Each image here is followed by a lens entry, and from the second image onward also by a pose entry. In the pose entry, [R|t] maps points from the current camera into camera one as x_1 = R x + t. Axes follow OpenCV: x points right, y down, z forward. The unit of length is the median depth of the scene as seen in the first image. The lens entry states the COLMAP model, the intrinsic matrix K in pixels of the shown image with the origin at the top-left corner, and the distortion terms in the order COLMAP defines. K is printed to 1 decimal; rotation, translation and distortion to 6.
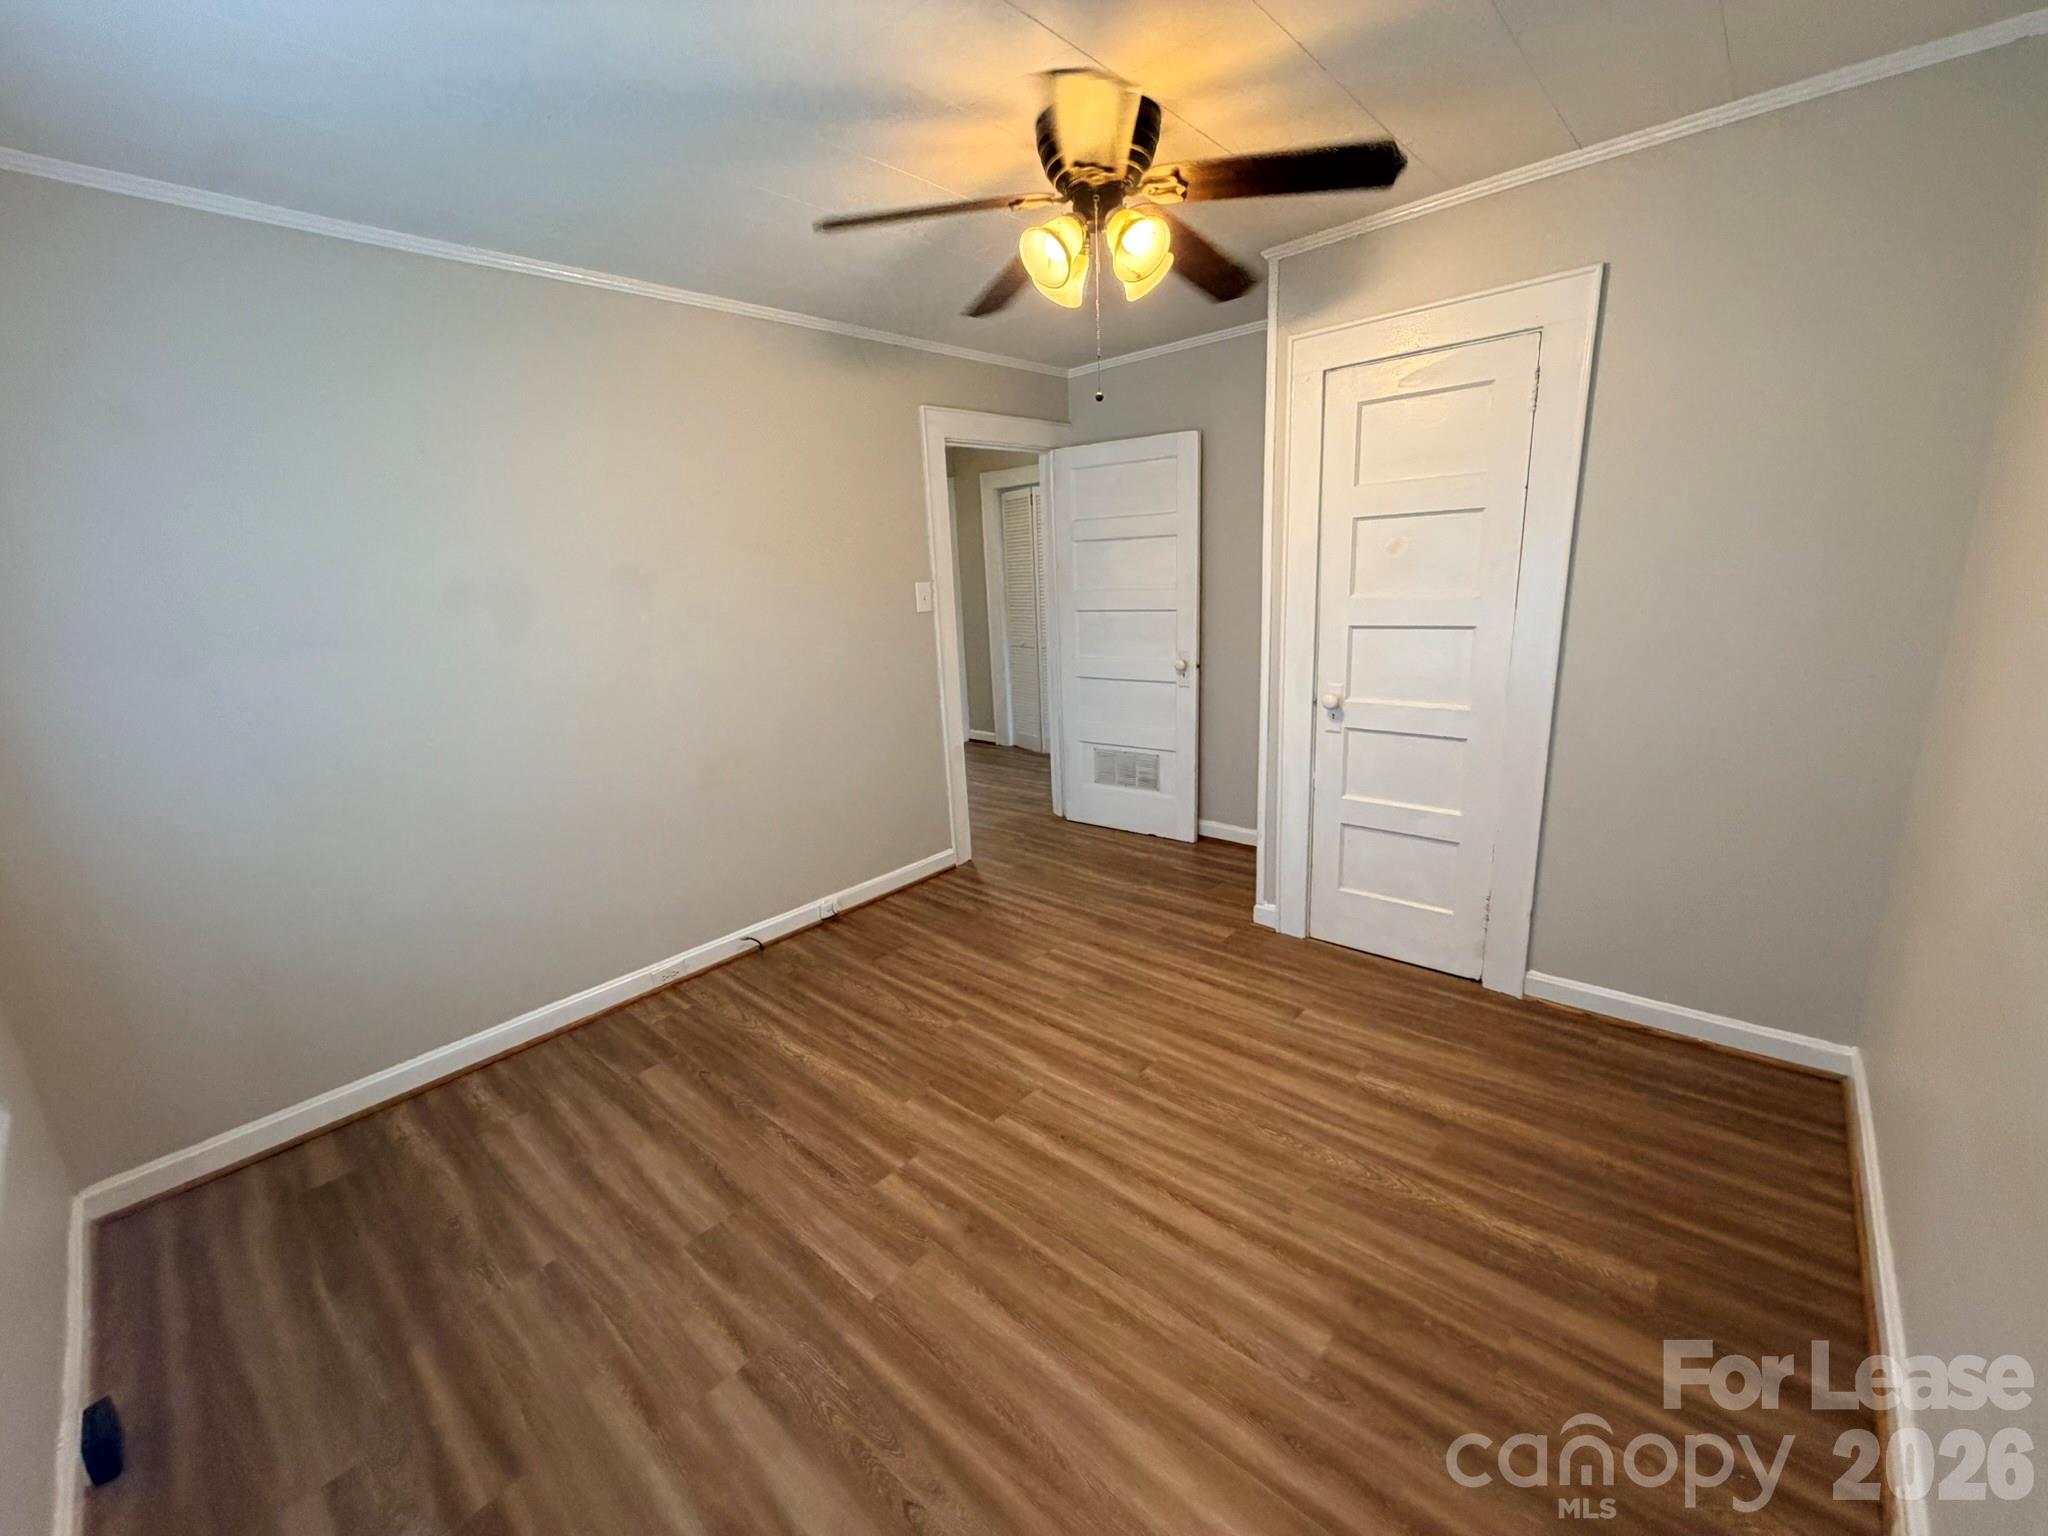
lens RADIAL K [[818.4, 0, 1016.3], [0, 818.4, 767.9], [0, 0, 1]] dist [-0.000237, 0.000086]
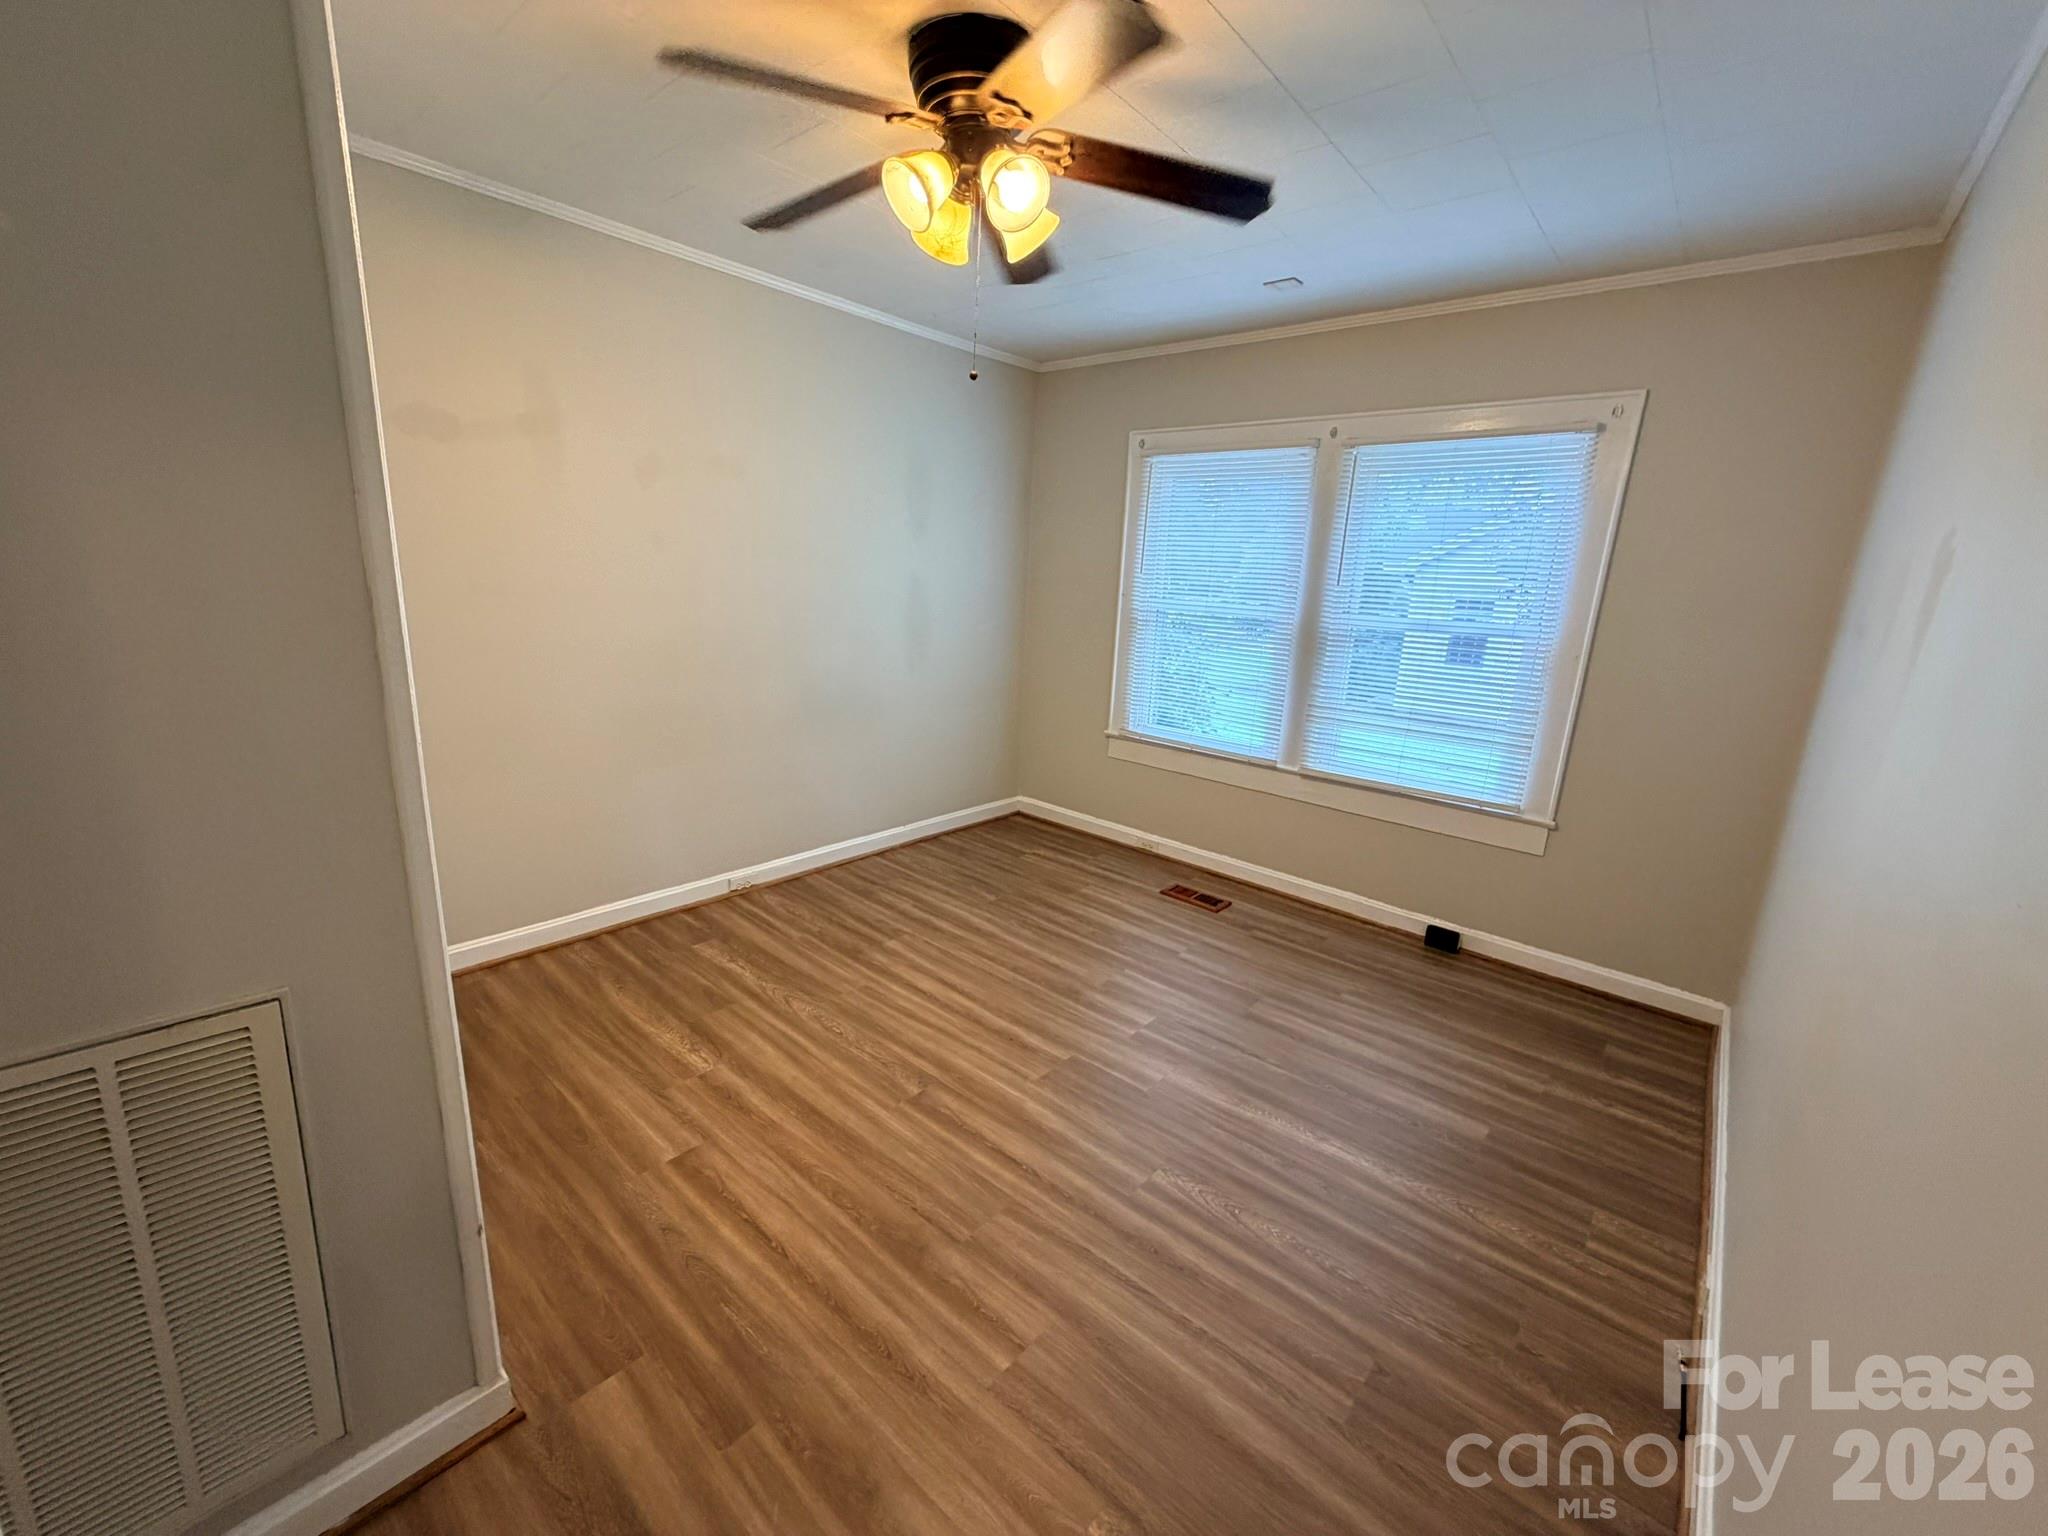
lens RADIAL K [[818.4, 0, 1016.3], [0, 818.4, 767.9], [0, 0, 1]] dist [-0.000237, 0.000086]
pose [[-0.999860, 0.009423, -0.013848, 0.058658], [0.001891, 0.884953, 0.465676, -0.413645], [0.016643, 0.465585, -0.884847, 1.742061]]
